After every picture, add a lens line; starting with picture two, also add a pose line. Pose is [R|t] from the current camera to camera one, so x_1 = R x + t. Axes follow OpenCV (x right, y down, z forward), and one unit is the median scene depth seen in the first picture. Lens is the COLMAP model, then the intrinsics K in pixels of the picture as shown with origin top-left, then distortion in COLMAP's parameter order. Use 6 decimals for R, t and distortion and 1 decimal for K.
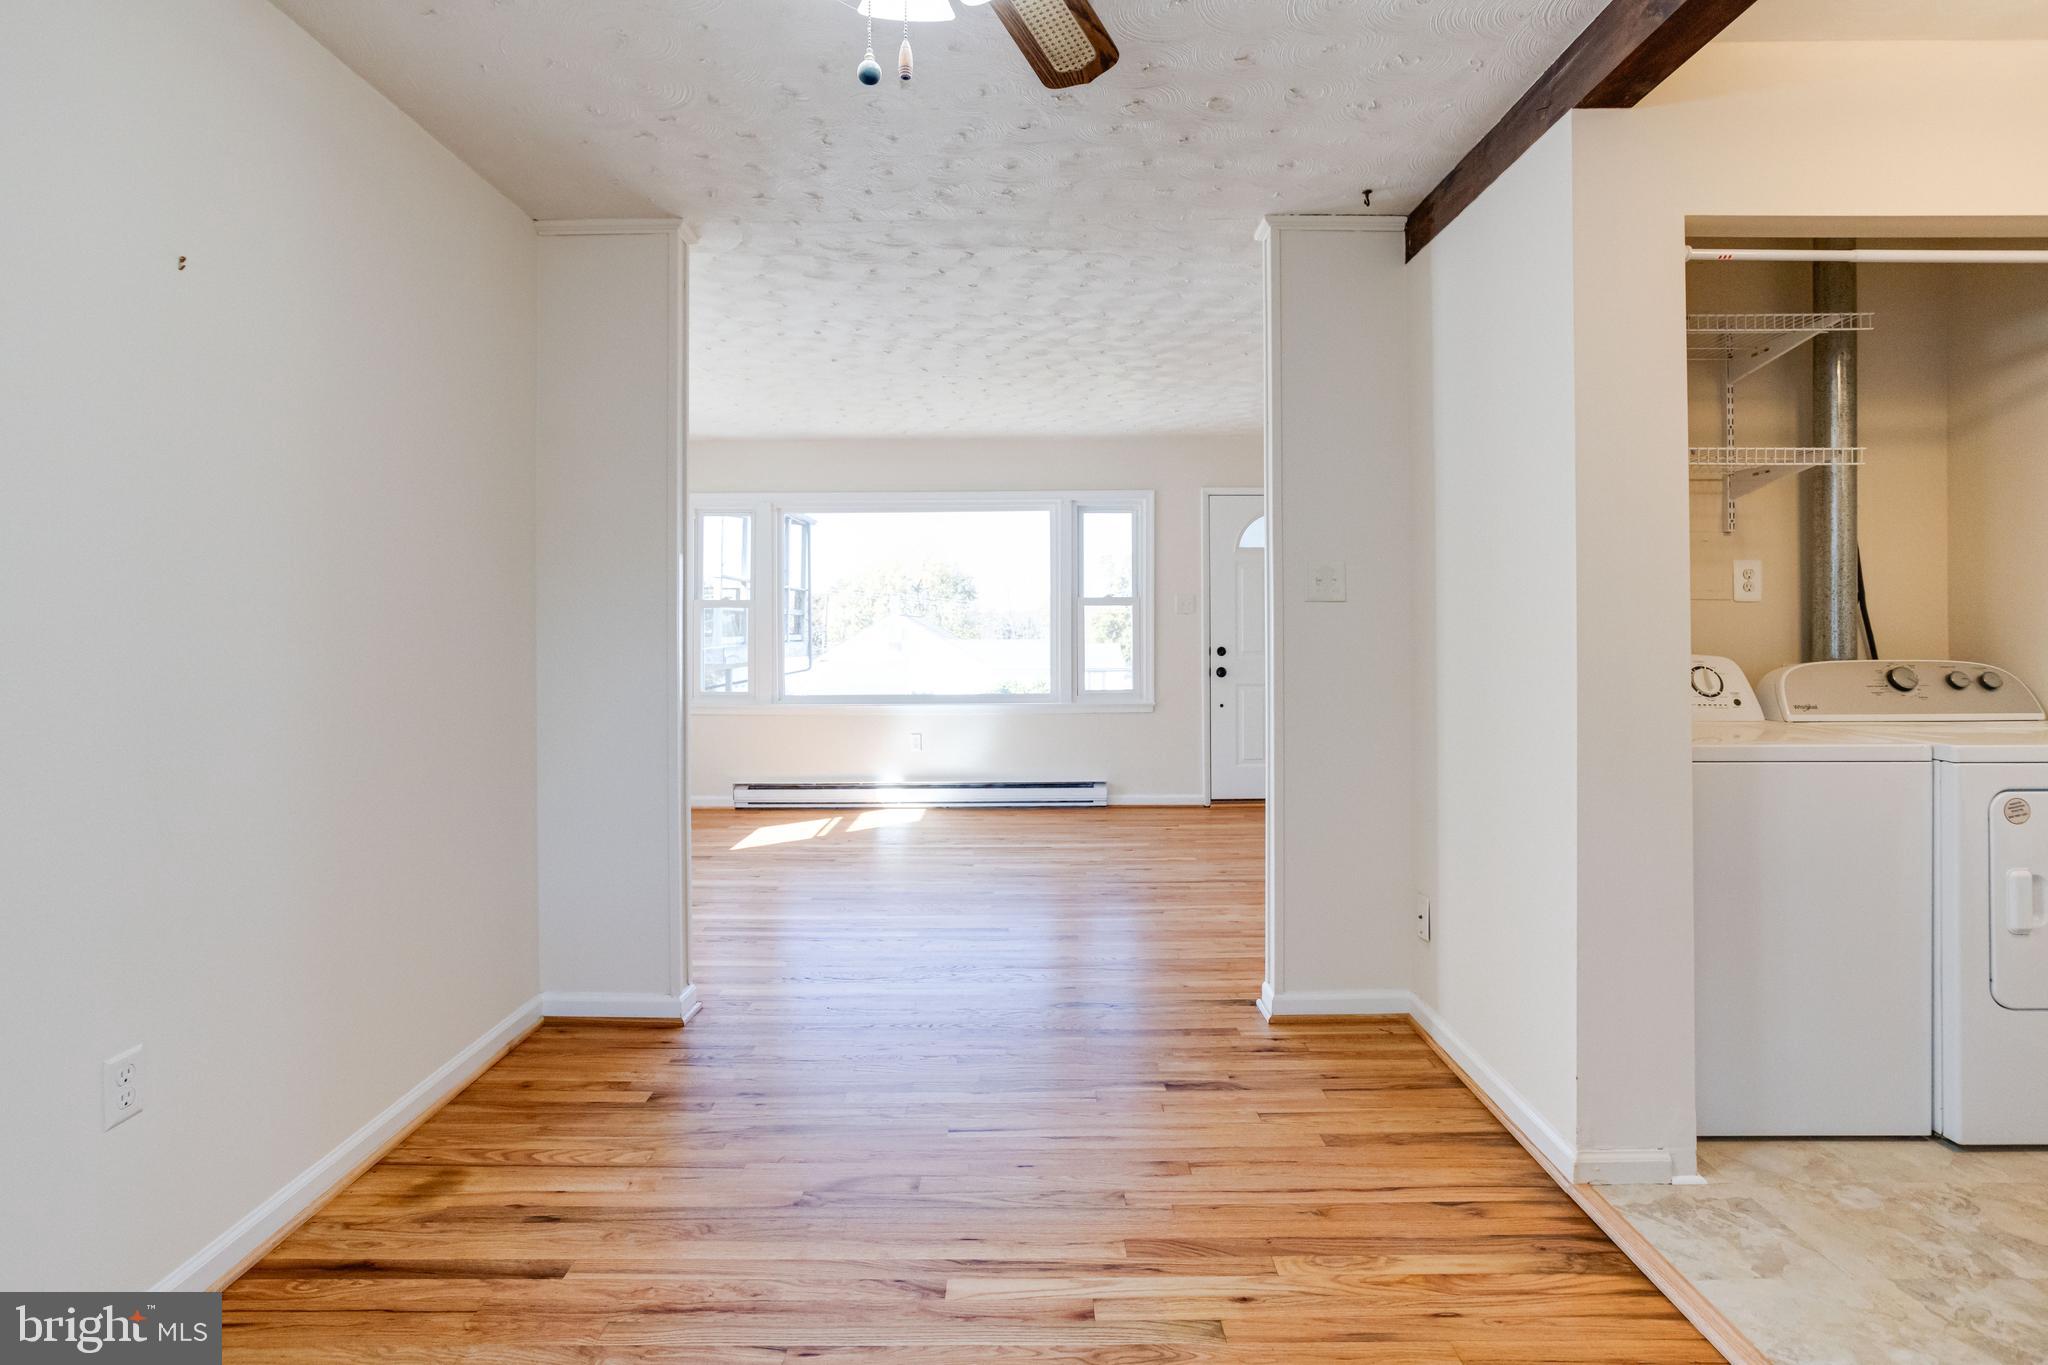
lens RADIAL K [[1006.1, 0, 1027.2], [0, 1006.1, 617.6], [0, 0, 1]] dist [-0.036810, 0.017533]
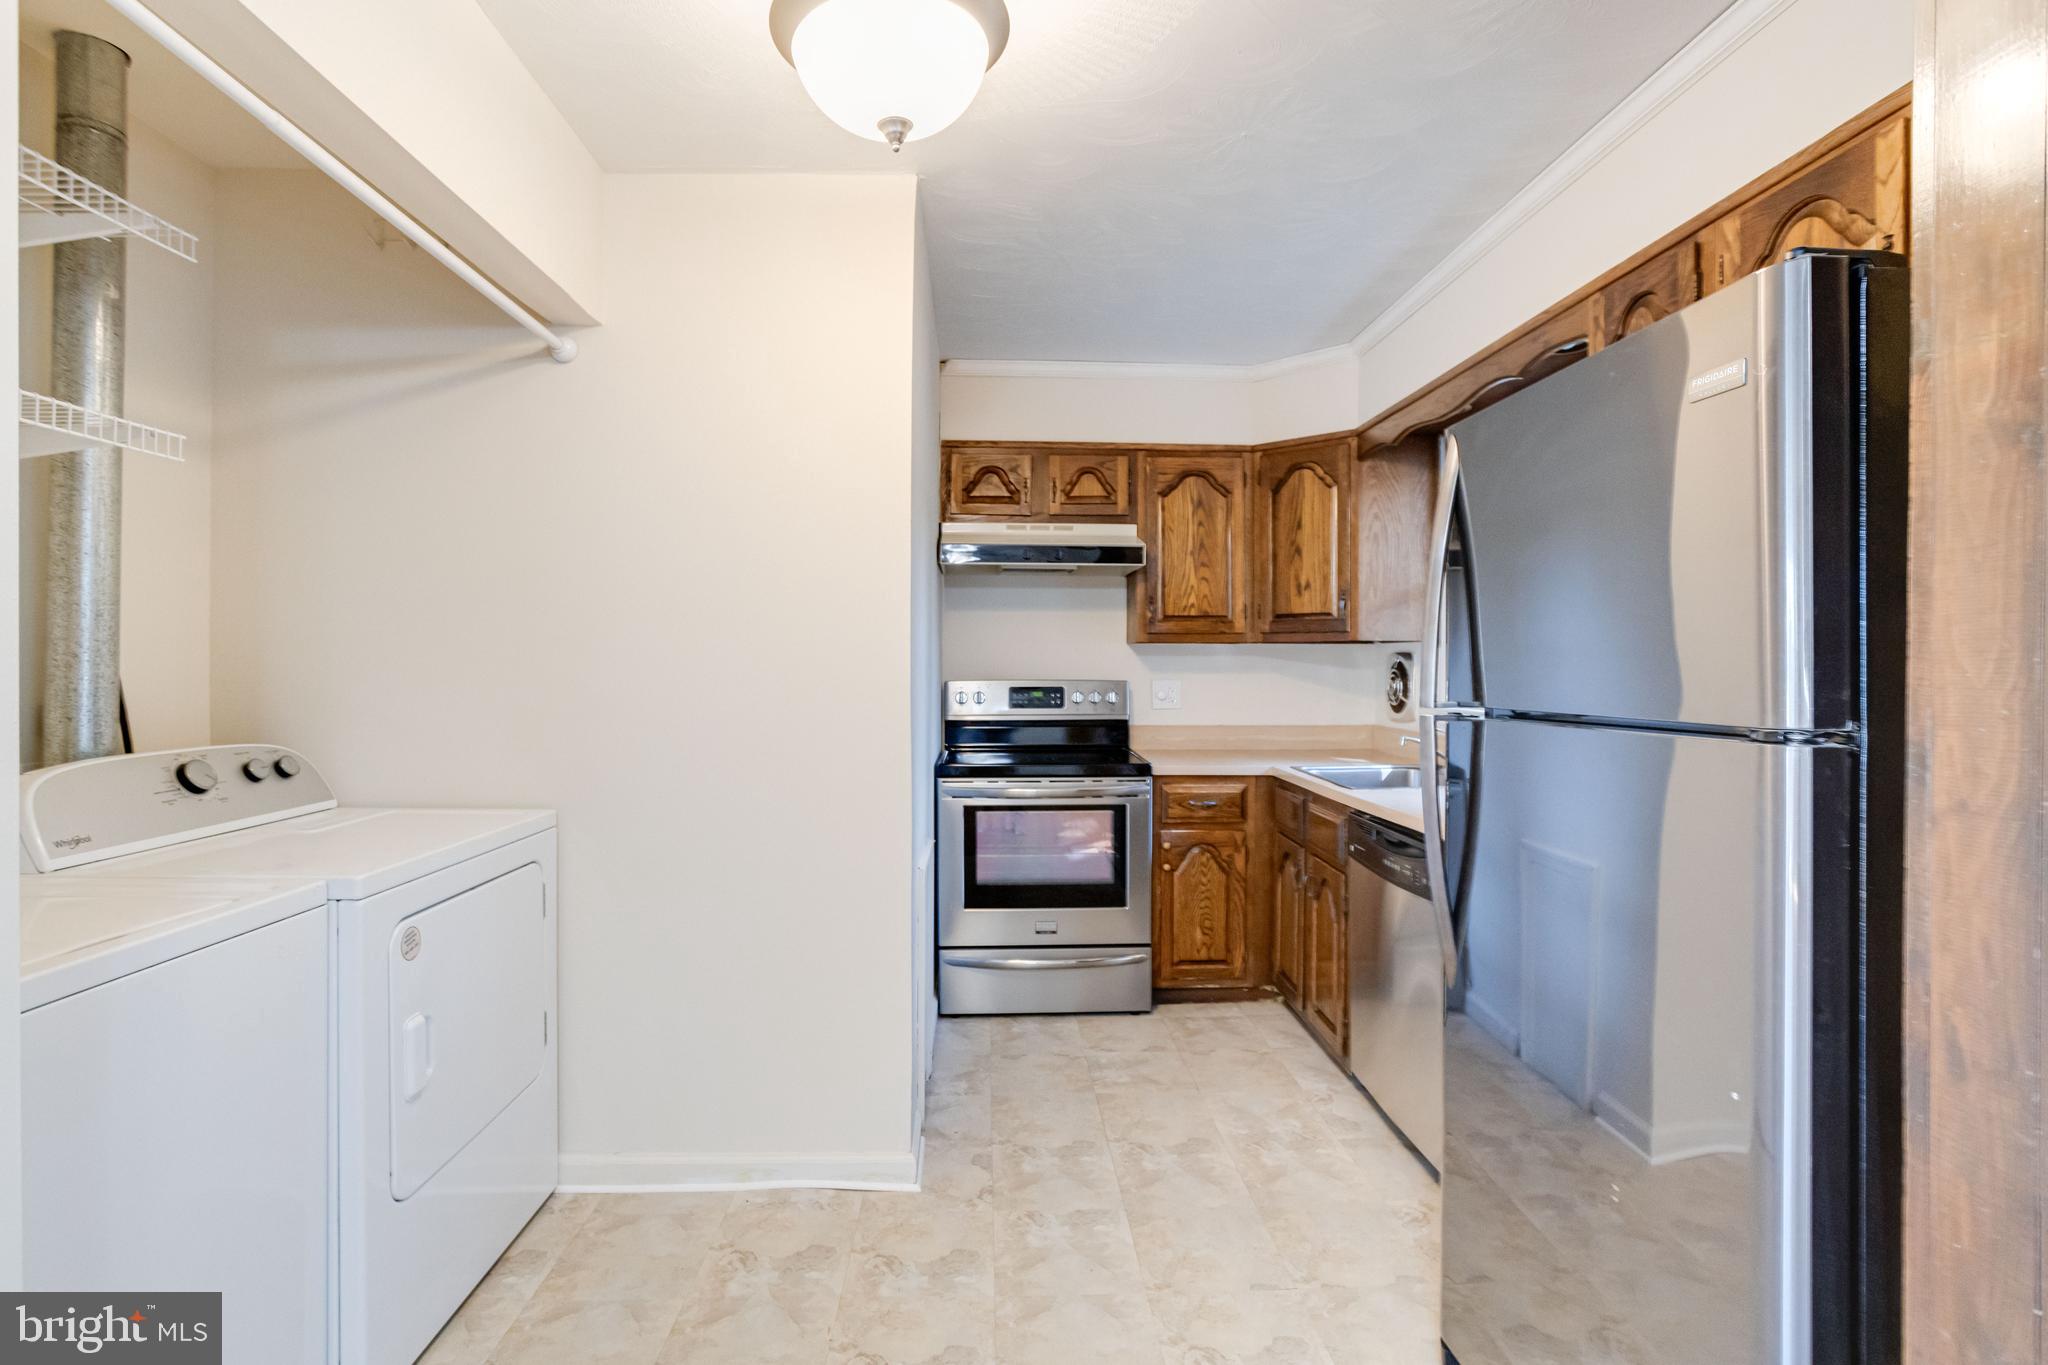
lens RADIAL K [[984.6, 0, 1023.5], [0, 984.6, 665.7], [0, 0, 1]] dist [-0.051425, 0.025282]
pose [[-0.042947, 0.000818, 0.999077, 0.118282], [-0.011484, 0.999933, -0.001313, -0.015938], [-0.999011, -0.011530, -0.042935, 0.301050]]
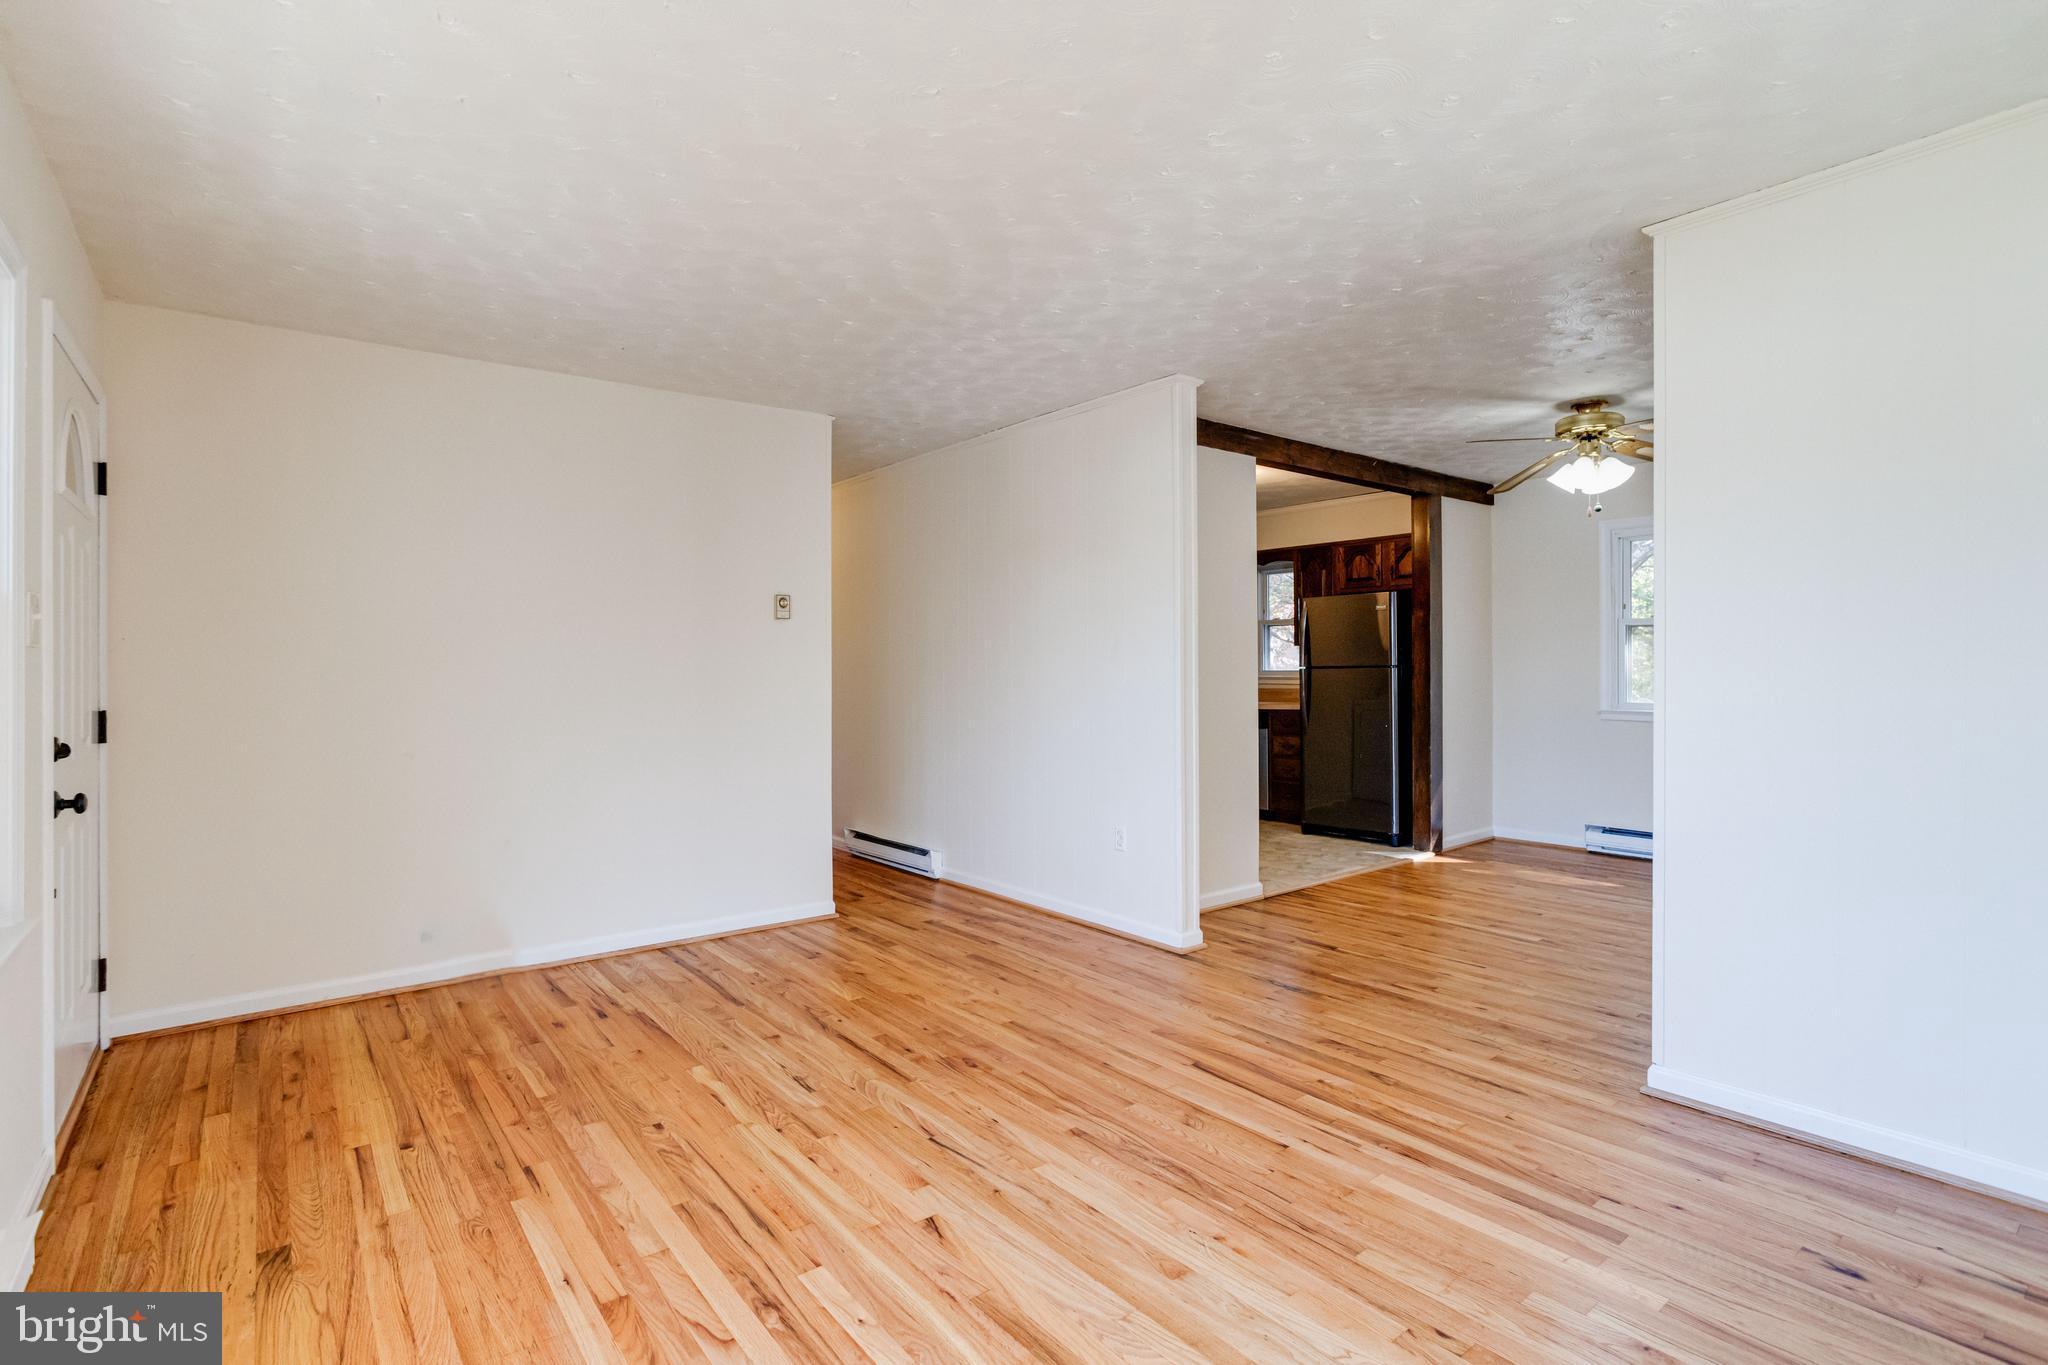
lens RADIAL K [[984.2, 0, 1027.7], [0, 984.2, 676.7], [0, 0, 1]] dist [-0.045642, 0.025585]
pose [[-0.621329, -0.000801, 0.783550, -0.523895], [0.002458, 0.999993, 0.002971, 0.009892], [-0.783546, 0.003771, -0.621322, 1.555878]]
